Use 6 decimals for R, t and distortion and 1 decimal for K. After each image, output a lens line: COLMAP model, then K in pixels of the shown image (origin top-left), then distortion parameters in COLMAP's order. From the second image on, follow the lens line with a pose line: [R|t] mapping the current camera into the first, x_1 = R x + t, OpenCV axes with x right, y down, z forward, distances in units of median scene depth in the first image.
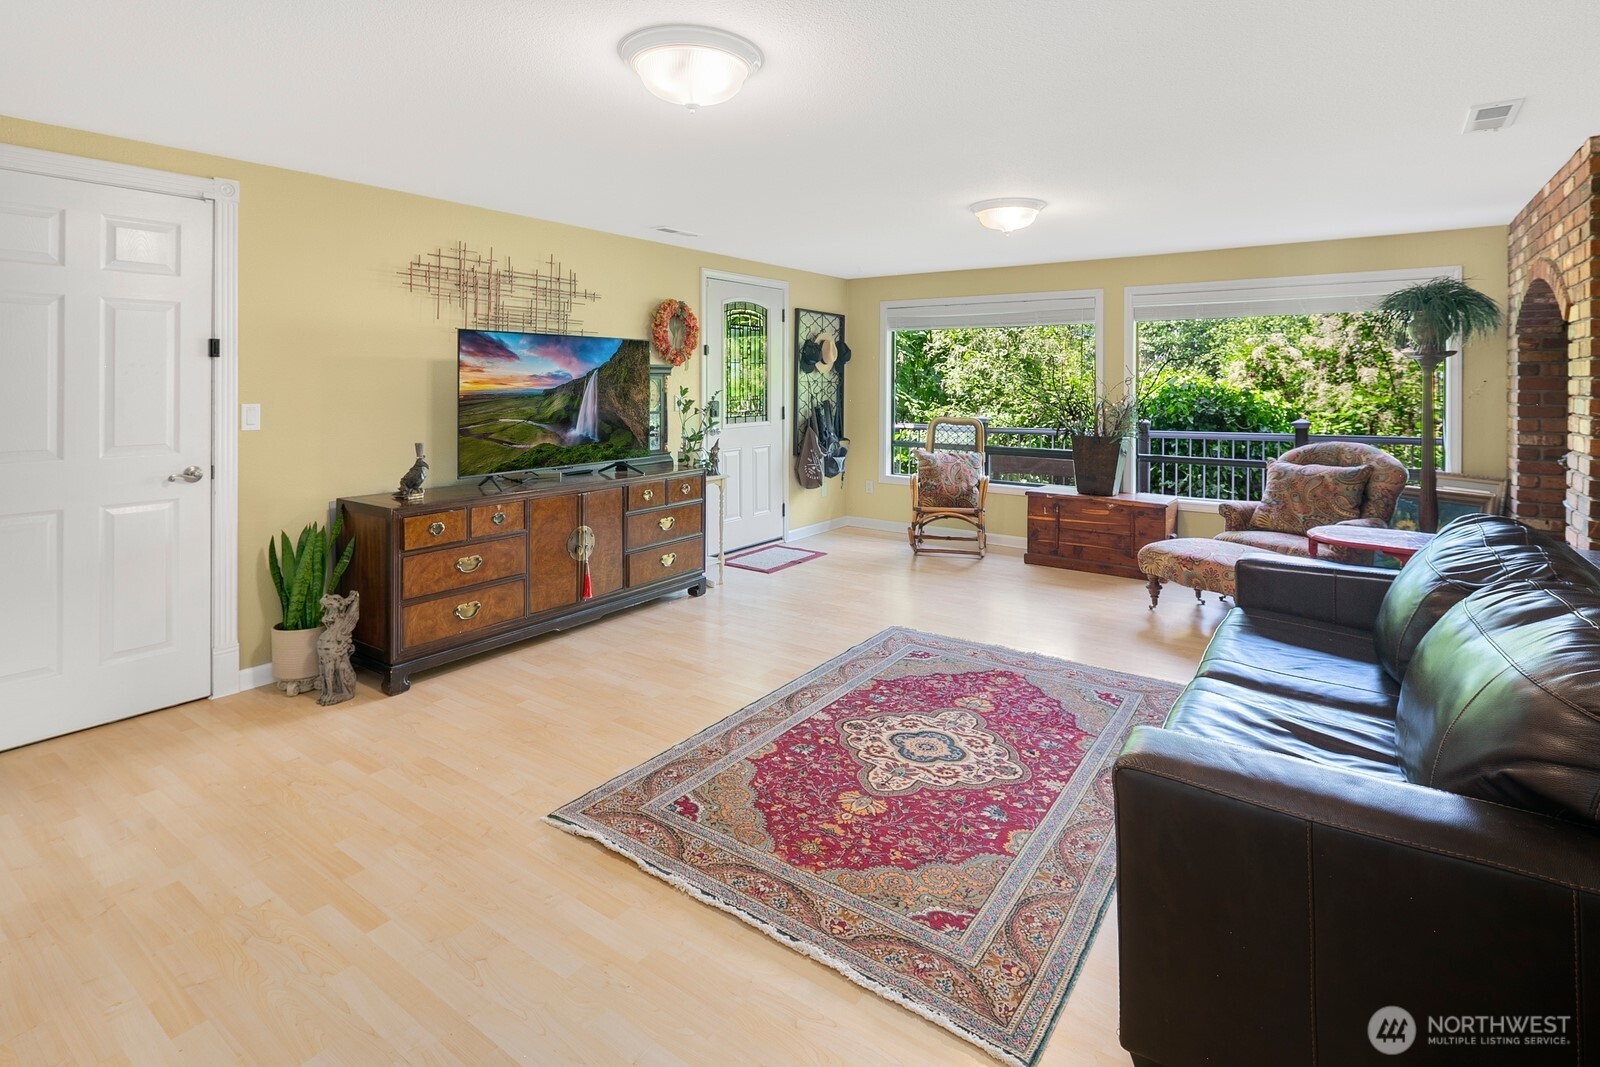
lens RADIAL K [[787.6, 0, 798.8], [0, 787.6, 375.0], [0, 0, 1]] dist [0.000976, -0.000015]
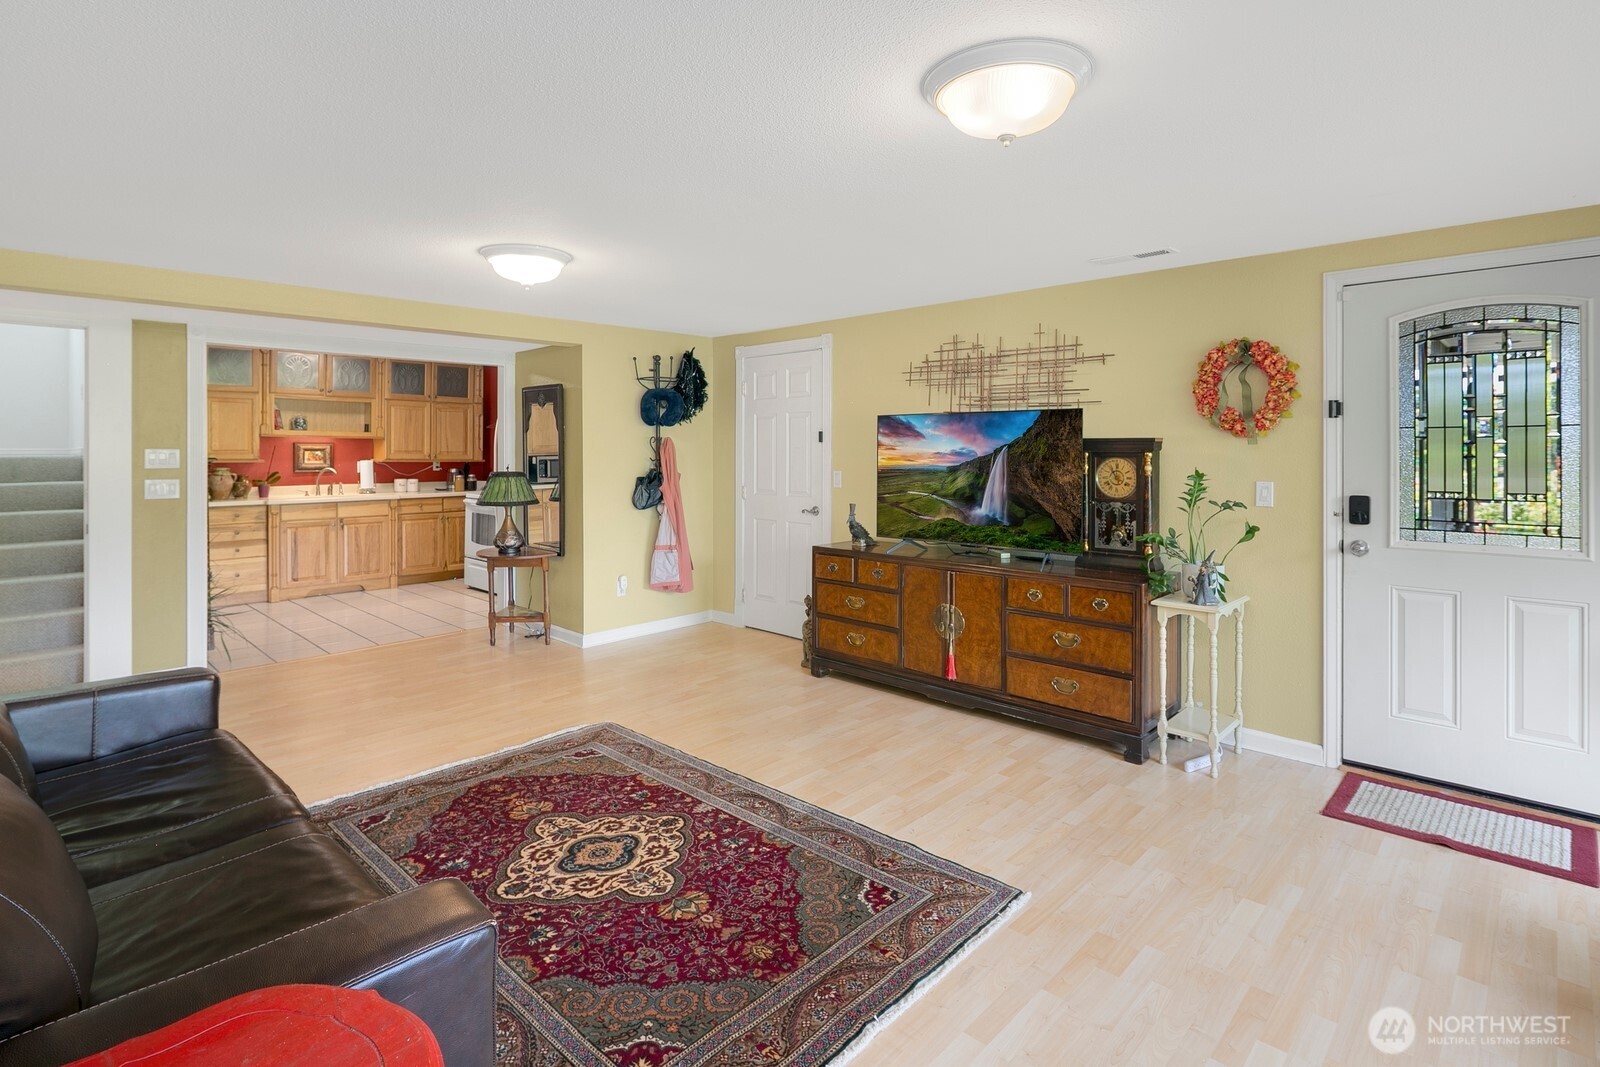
lens RADIAL K [[790.6, 0, 802.9], [0, 790.6, 445.8], [0, 0, 1]] dist [0.003295, -0.000324]
pose [[-0.141634, -0.010585, -0.989863, 0.980628], [0.002283, 0.999937, -0.011019, 0.003275], [0.989917, -0.003820, -0.141601, 1.272659]]
